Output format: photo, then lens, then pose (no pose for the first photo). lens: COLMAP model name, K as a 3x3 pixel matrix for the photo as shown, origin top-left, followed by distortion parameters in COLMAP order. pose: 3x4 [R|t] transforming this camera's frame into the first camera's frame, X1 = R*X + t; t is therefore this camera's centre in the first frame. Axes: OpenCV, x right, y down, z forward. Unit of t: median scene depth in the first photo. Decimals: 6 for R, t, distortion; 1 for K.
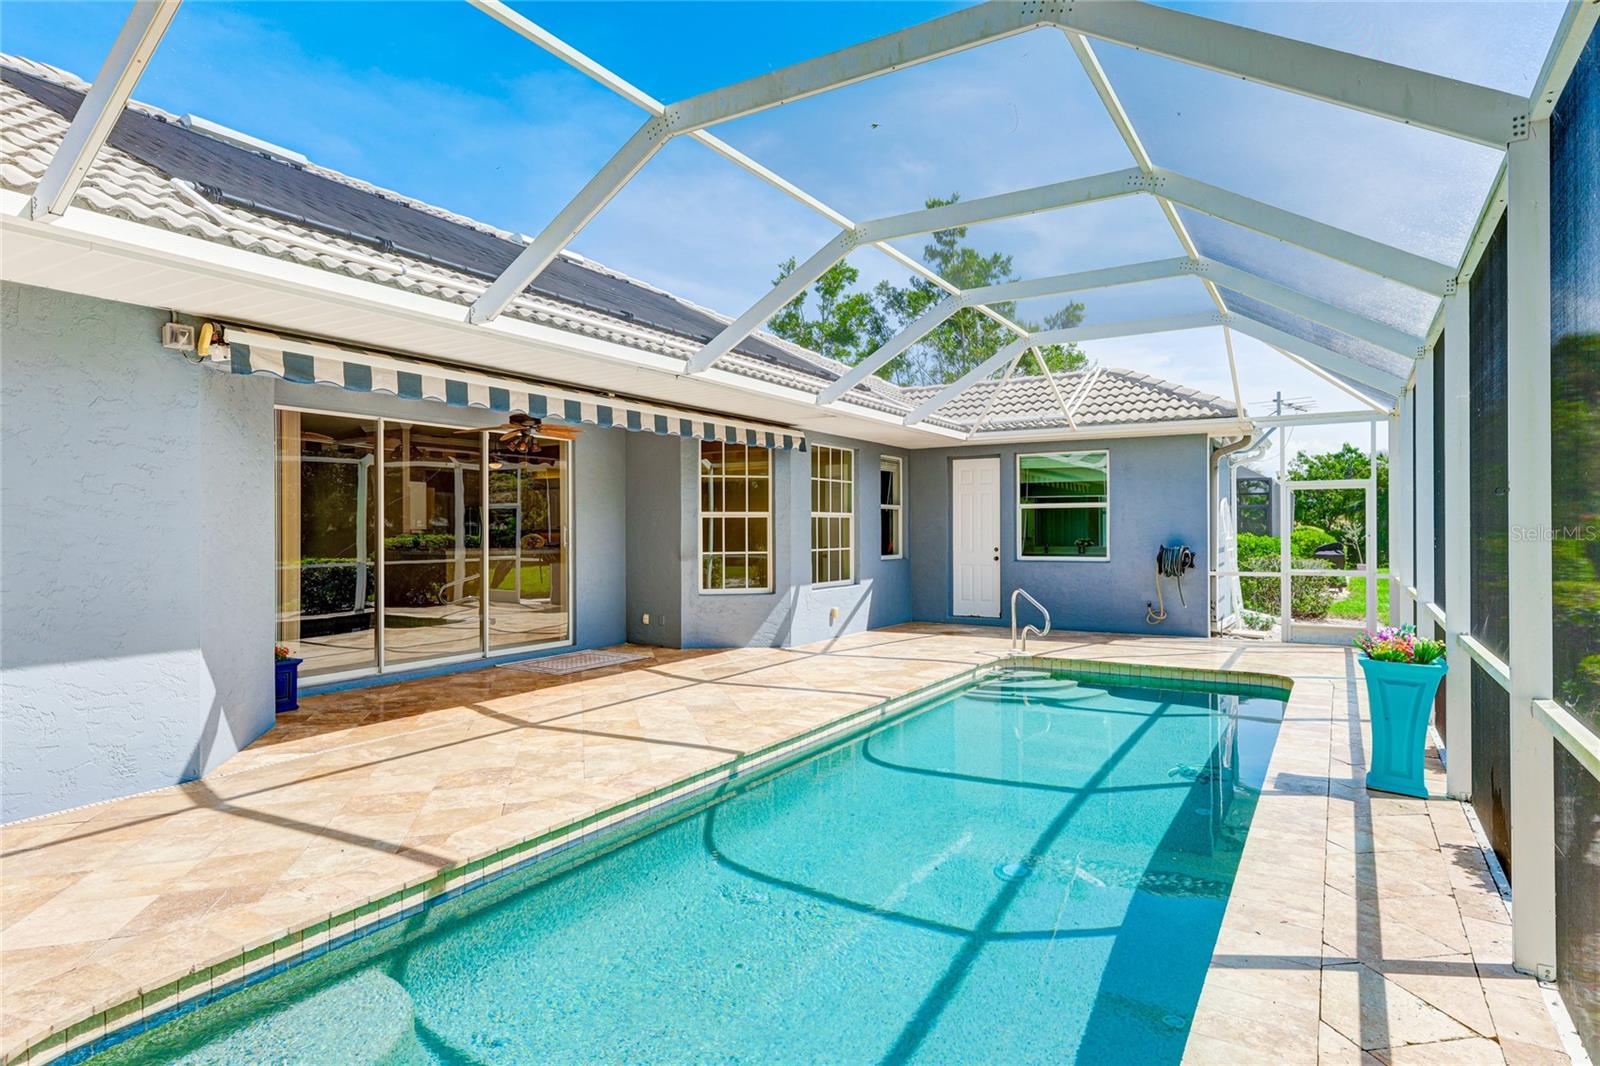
lens RADIAL K [[897.7, 0, 797.0], [0, 897.7, 527.2], [0, 0, 1]] dist [0.002943, 0.000217]
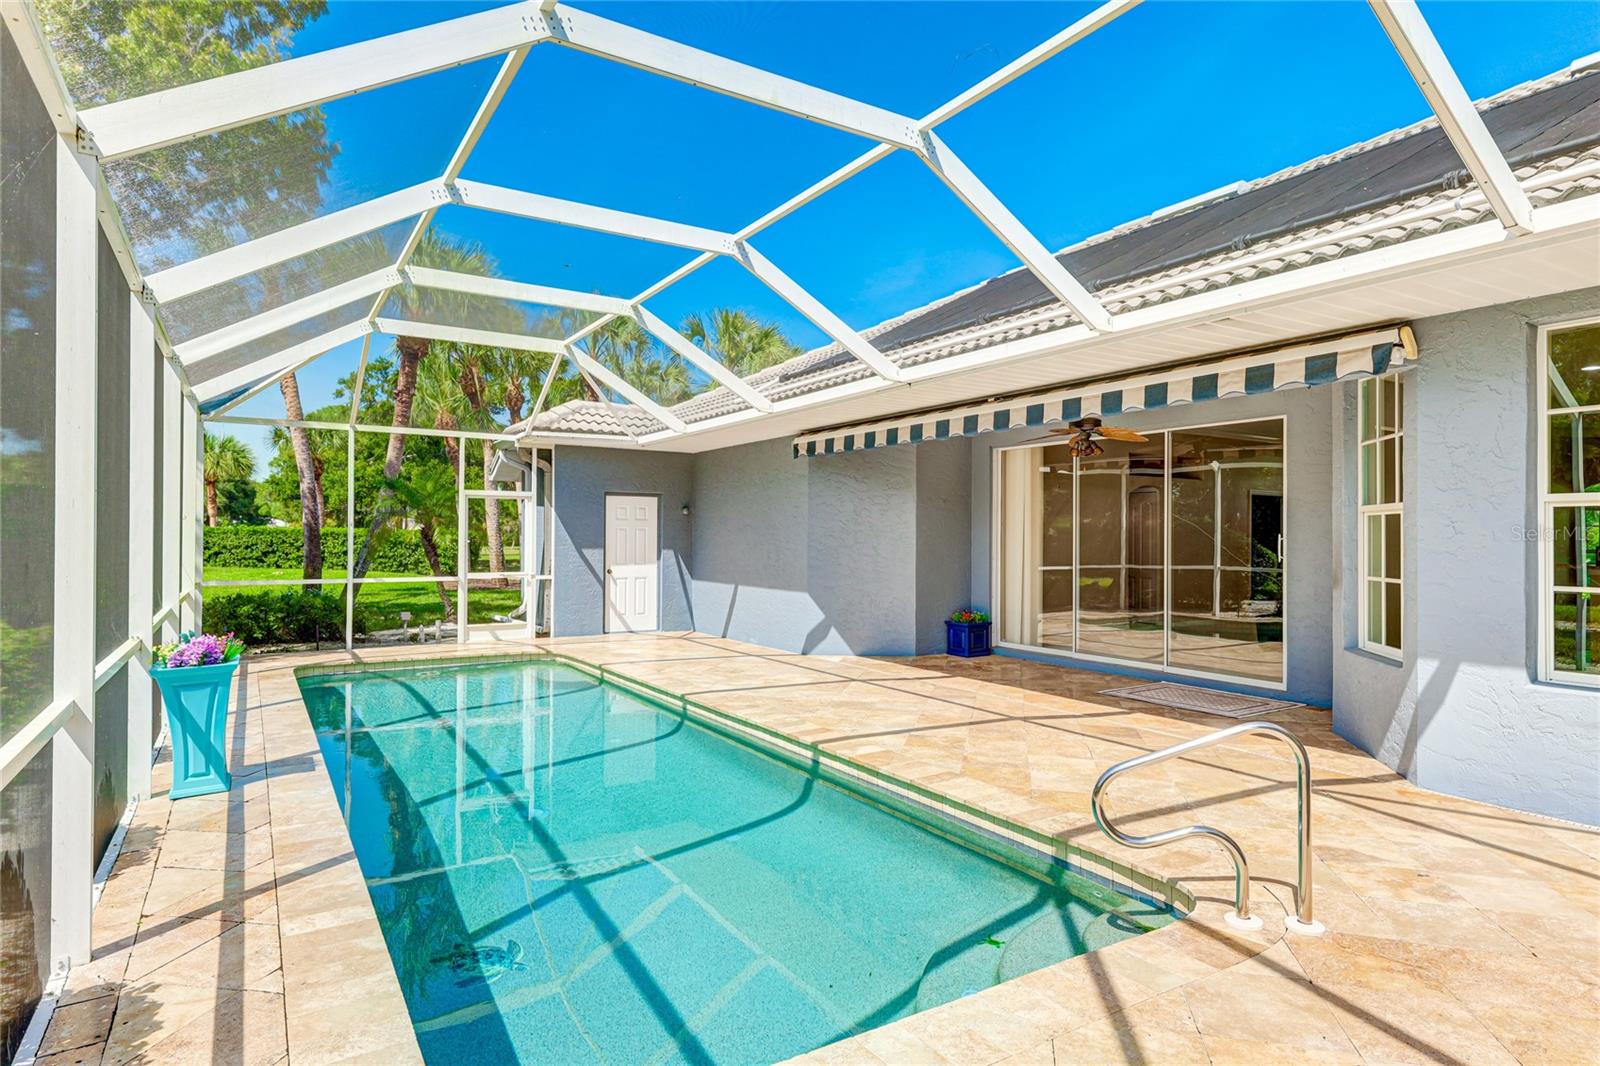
lens RADIAL K [[897.7, 0, 797.0], [0, 897.7, 527.2], [0, 0, 1]] dist [0.002943, 0.000217]
pose [[-0.473407, -0.004853, -0.880830, 0.715418], [-0.000724, 0.999987, -0.005121, -0.000523], [0.880843, -0.001787, -0.473405, 1.188508]]
